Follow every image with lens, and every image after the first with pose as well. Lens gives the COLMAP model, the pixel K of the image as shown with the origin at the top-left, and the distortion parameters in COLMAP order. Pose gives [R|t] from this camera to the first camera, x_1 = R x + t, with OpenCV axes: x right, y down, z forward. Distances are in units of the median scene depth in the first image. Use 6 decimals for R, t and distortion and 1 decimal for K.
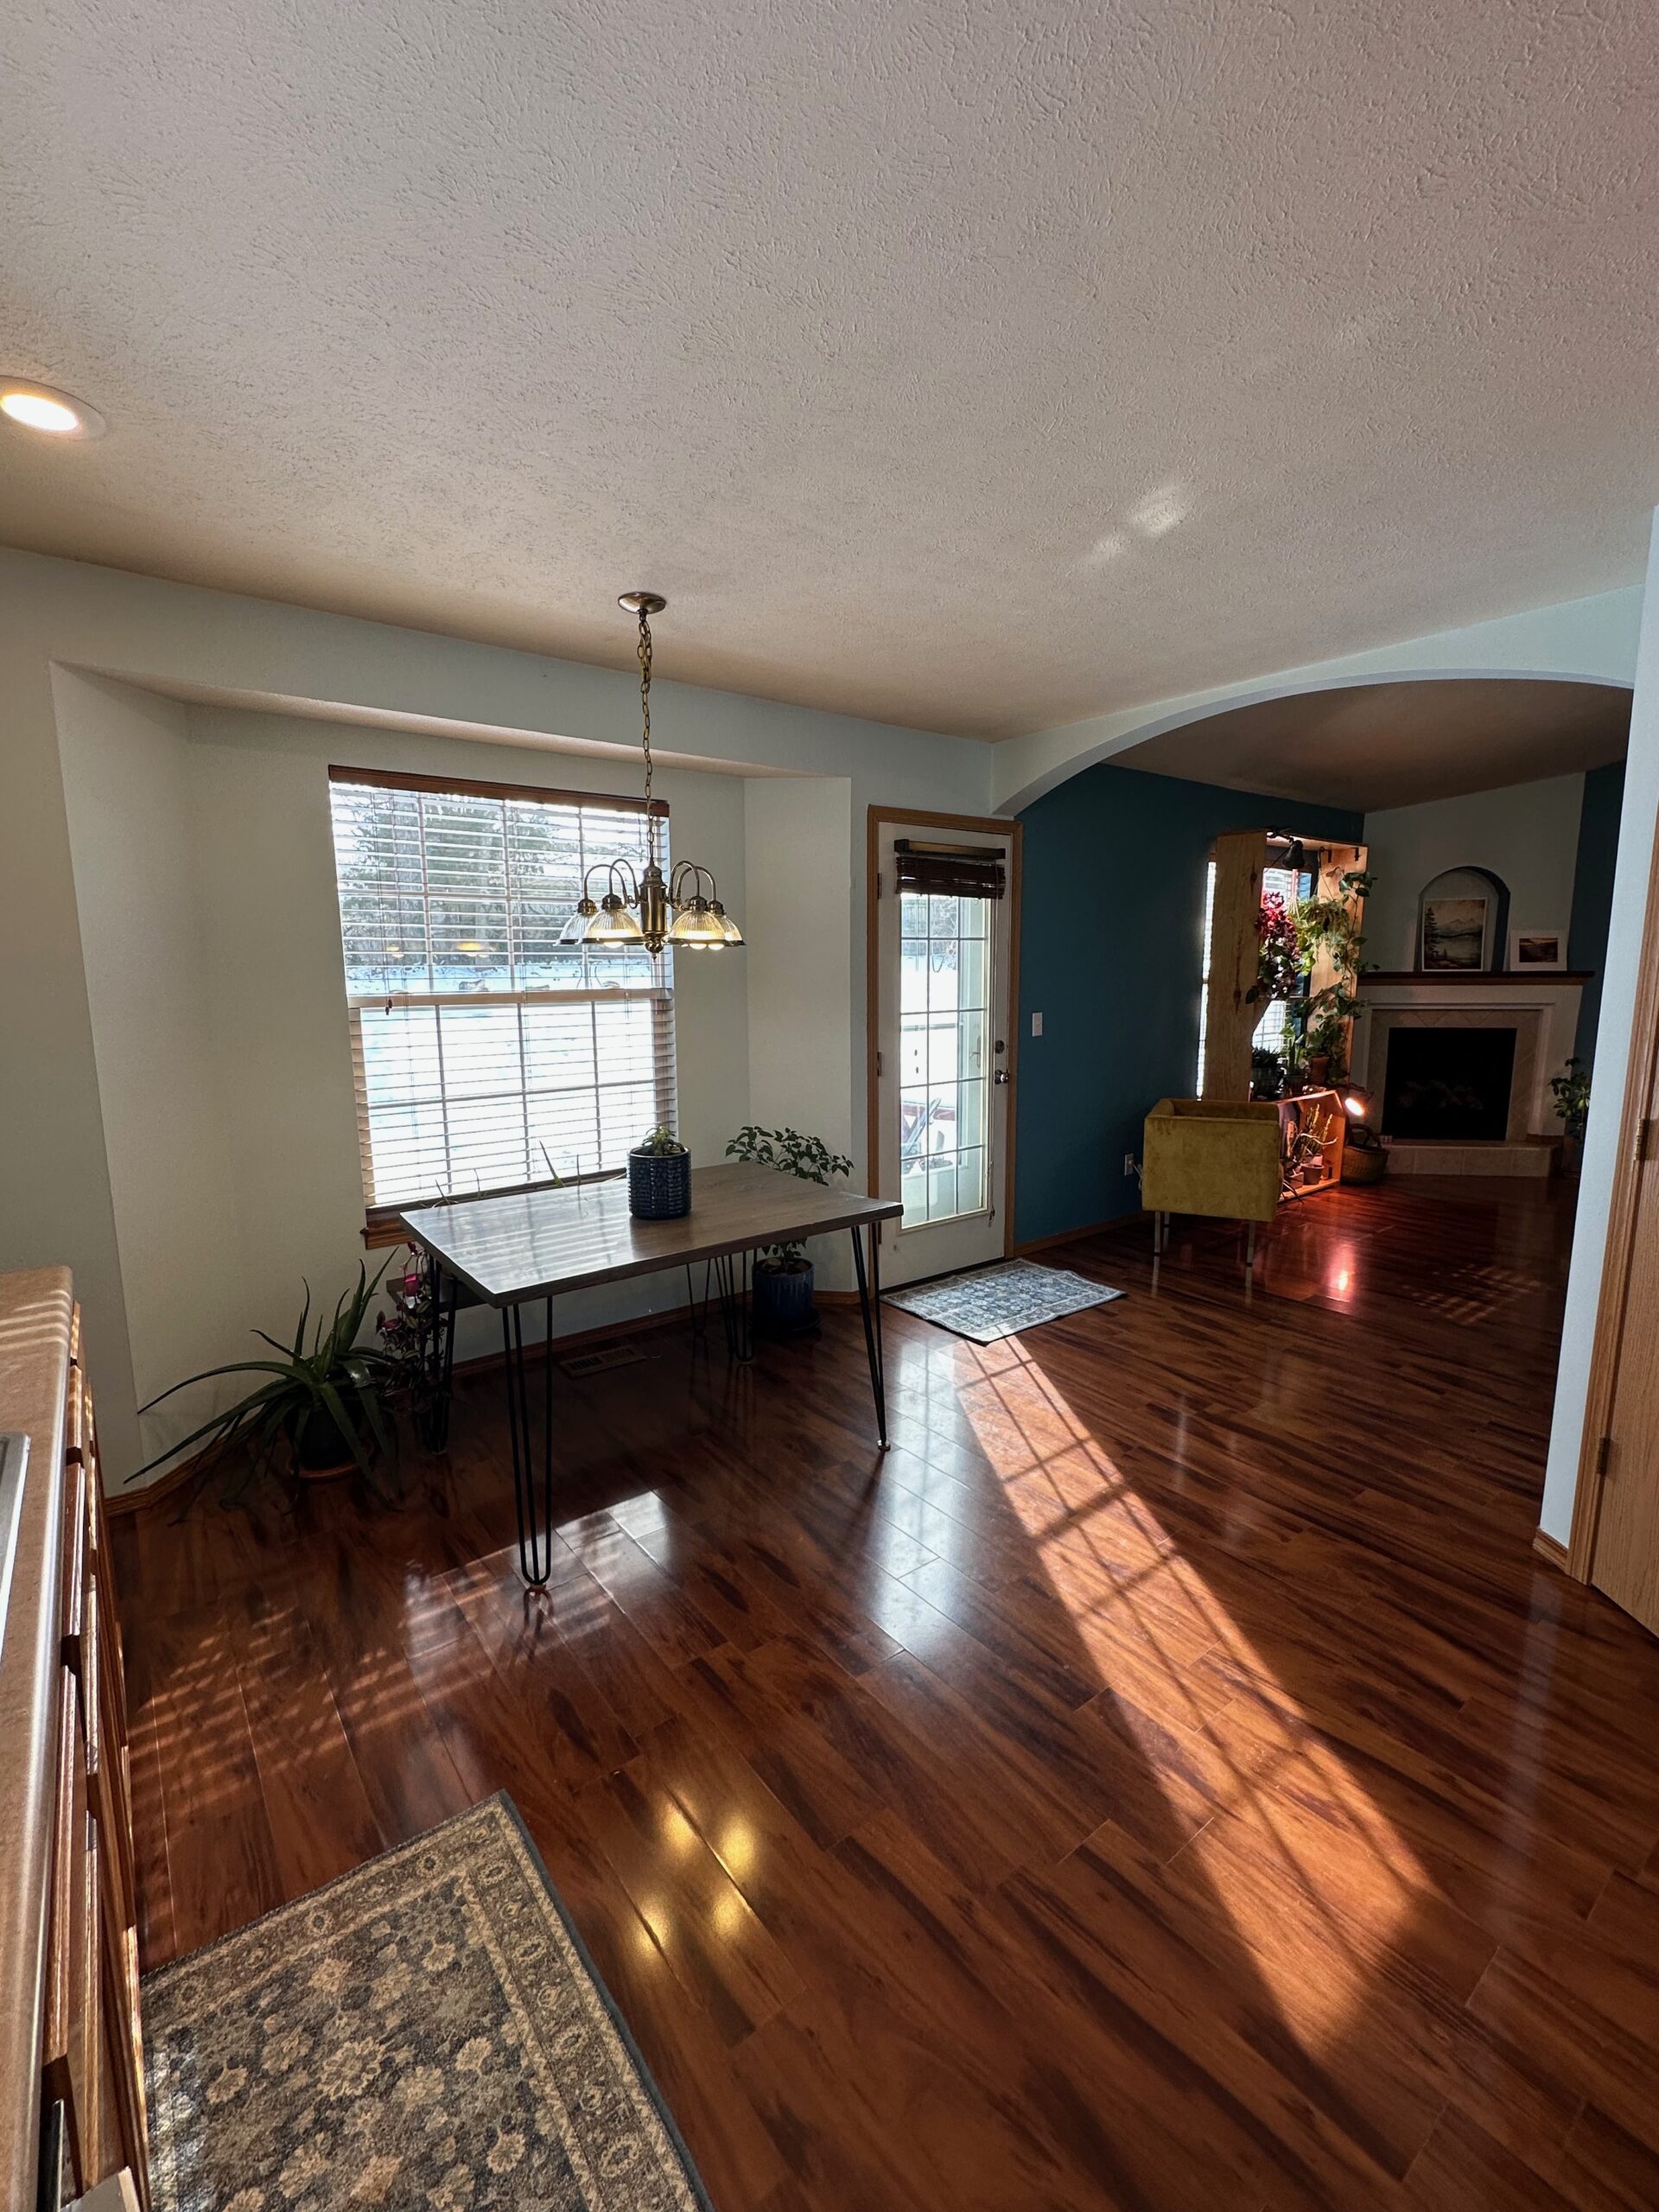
lens RADIAL K [[951.3, 0, 822.6], [0, 951.3, 1105.9], [0, 0, 1]] dist [-0.001723, 0.000104]
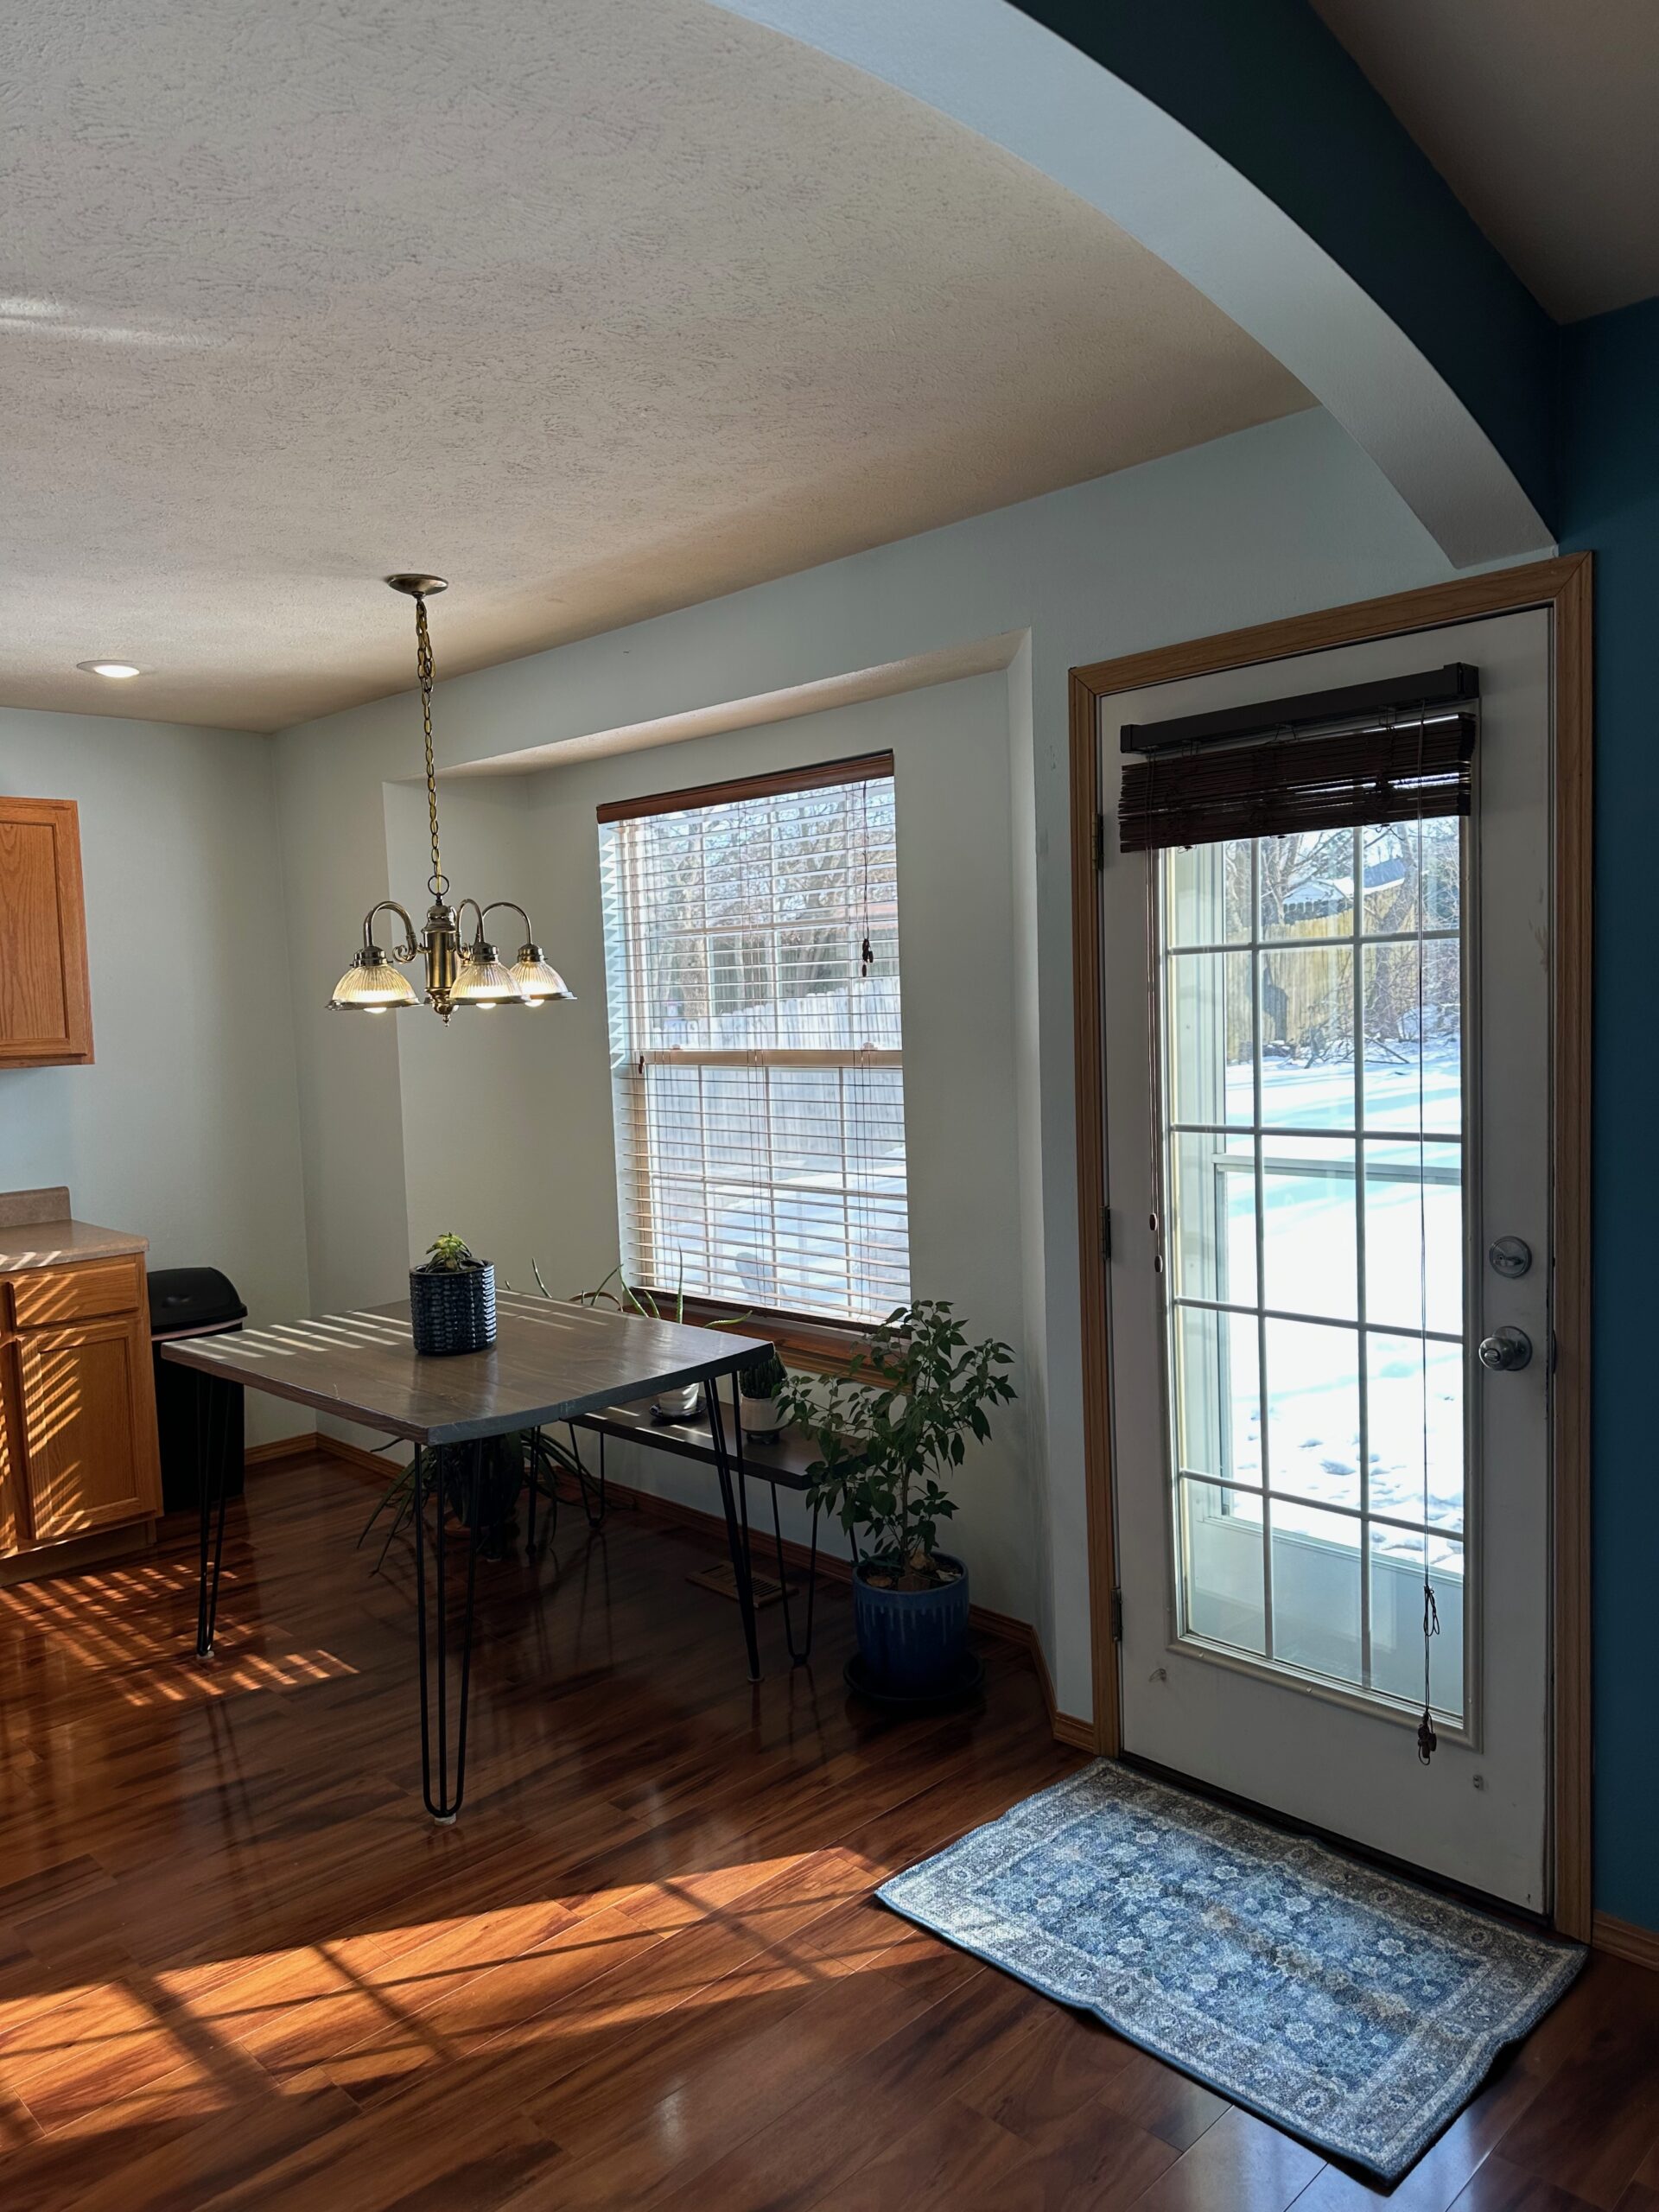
lens RADIAL K [[1572.2, 0, 831.8], [0, 1572.2, 1124.6], [0, 0, 1]] dist [0.119748, -0.161289]
pose [[0.118706, 0.085016, -0.989283, 0.728863], [-0.111976, 0.991118, 0.071737, -0.126078], [0.986595, 0.102261, 0.127172, 0.726359]]
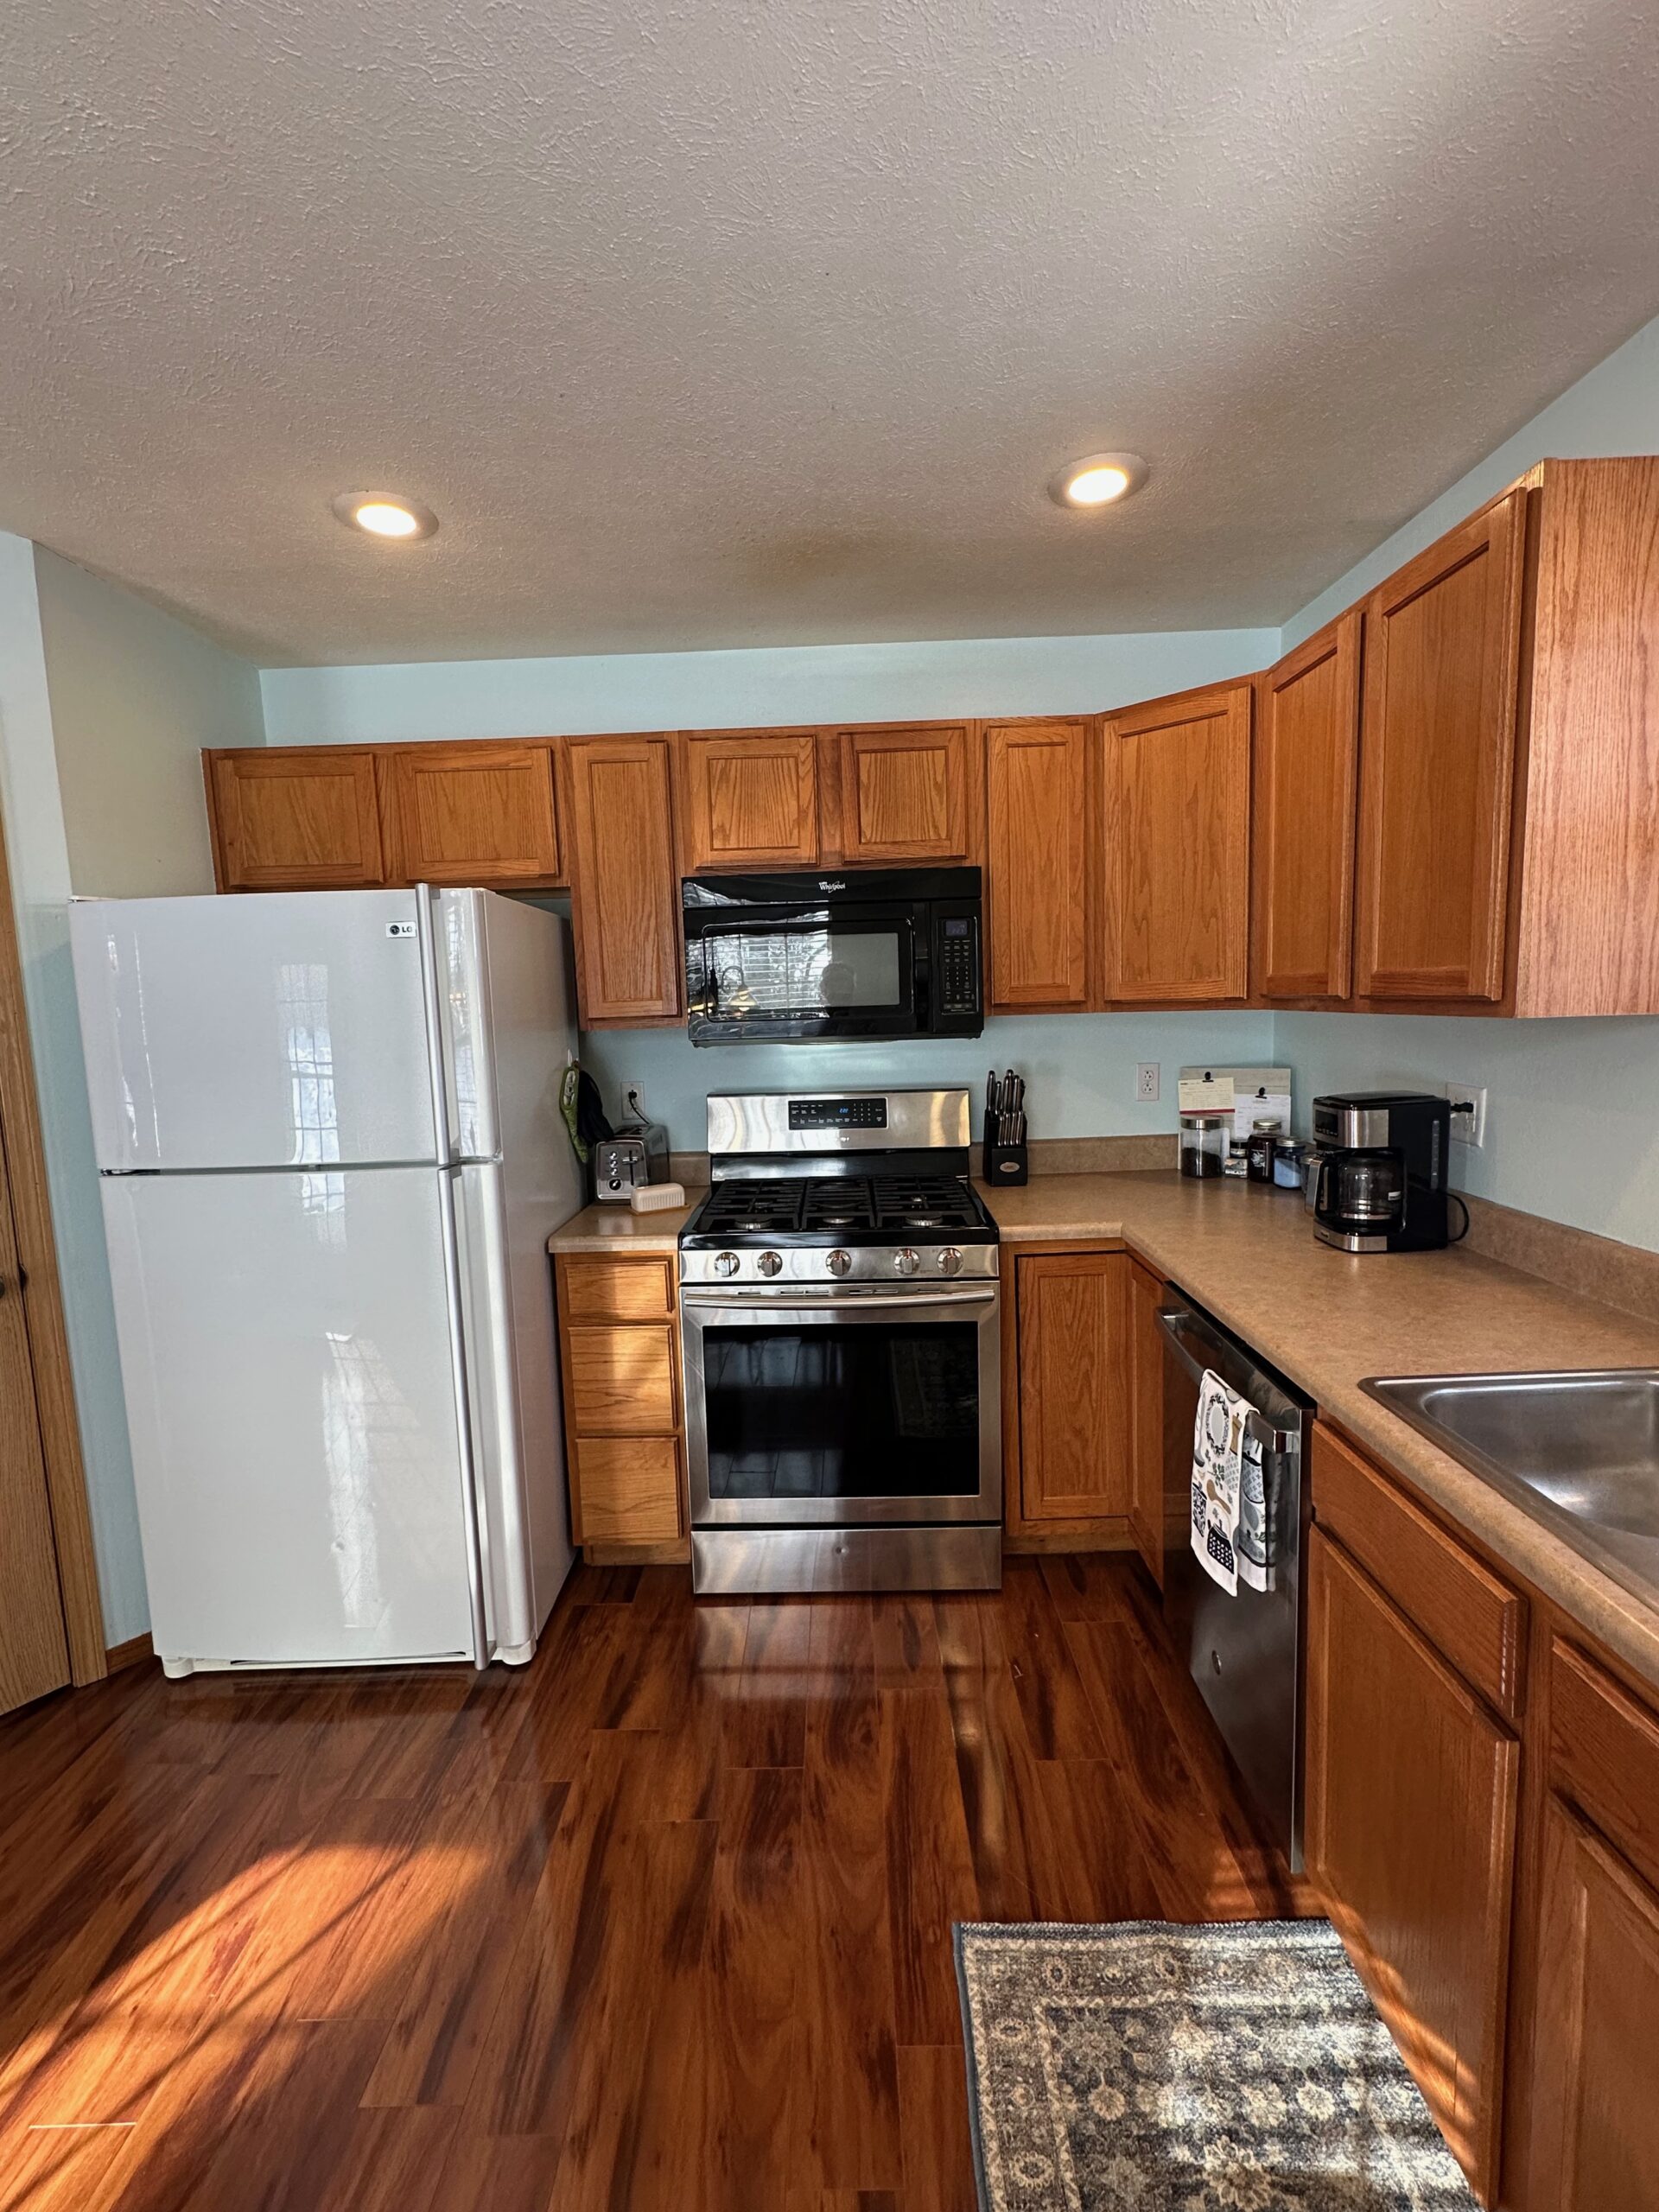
lens RADIAL K [[945.1, 0, 820.8], [0, 945.1, 1105.9], [0, 0, 1]] dist [0.001243, -0.000165]
pose [[-0.787632, -0.039123, 0.614903, -0.166199], [0.129981, 0.964972, 0.227889, -0.061326], [-0.602280, 0.259418, -0.754958, 0.437655]]
